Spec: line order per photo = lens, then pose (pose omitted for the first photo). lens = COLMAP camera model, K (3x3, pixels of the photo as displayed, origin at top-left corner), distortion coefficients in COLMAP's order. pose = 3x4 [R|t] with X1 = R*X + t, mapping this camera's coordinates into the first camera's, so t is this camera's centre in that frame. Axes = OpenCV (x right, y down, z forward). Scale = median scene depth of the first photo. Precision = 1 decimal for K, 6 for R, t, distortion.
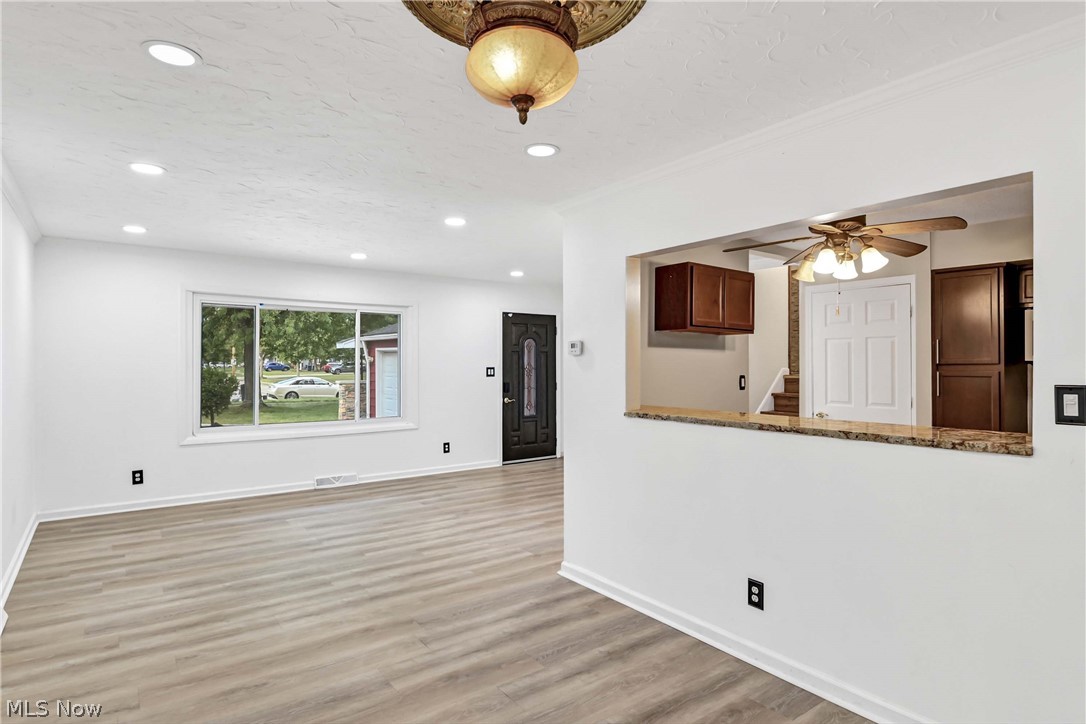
lens RADIAL K [[600.8, 0, 543.6], [0, 600.8, 358.9], [0, 0, 1]] dist [0.013663, 0.002632]
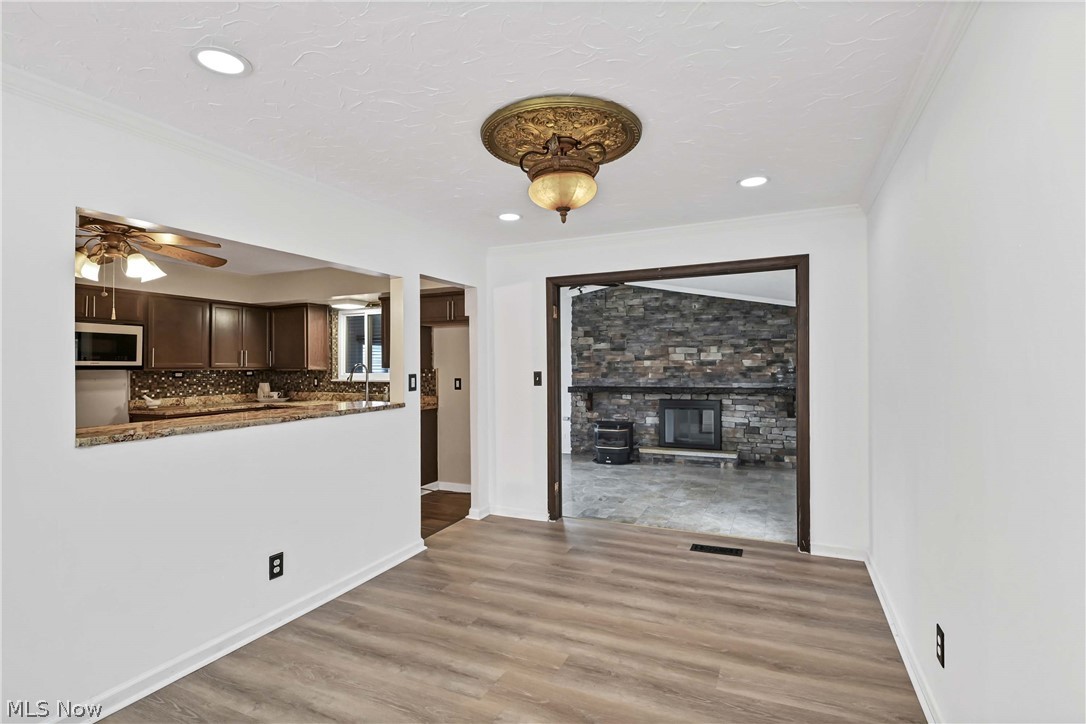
lens RADIAL K [[510.8, 0, 544.4], [0, 510.8, 361.1], [0, 0, 1]] dist [0.008514, -0.009213]
pose [[-0.477823, 0.006476, 0.878432, -0.409338], [0.003377, 0.999979, -0.005535, 0.004752], [-0.878450, 0.000322, -0.477835, 0.558449]]
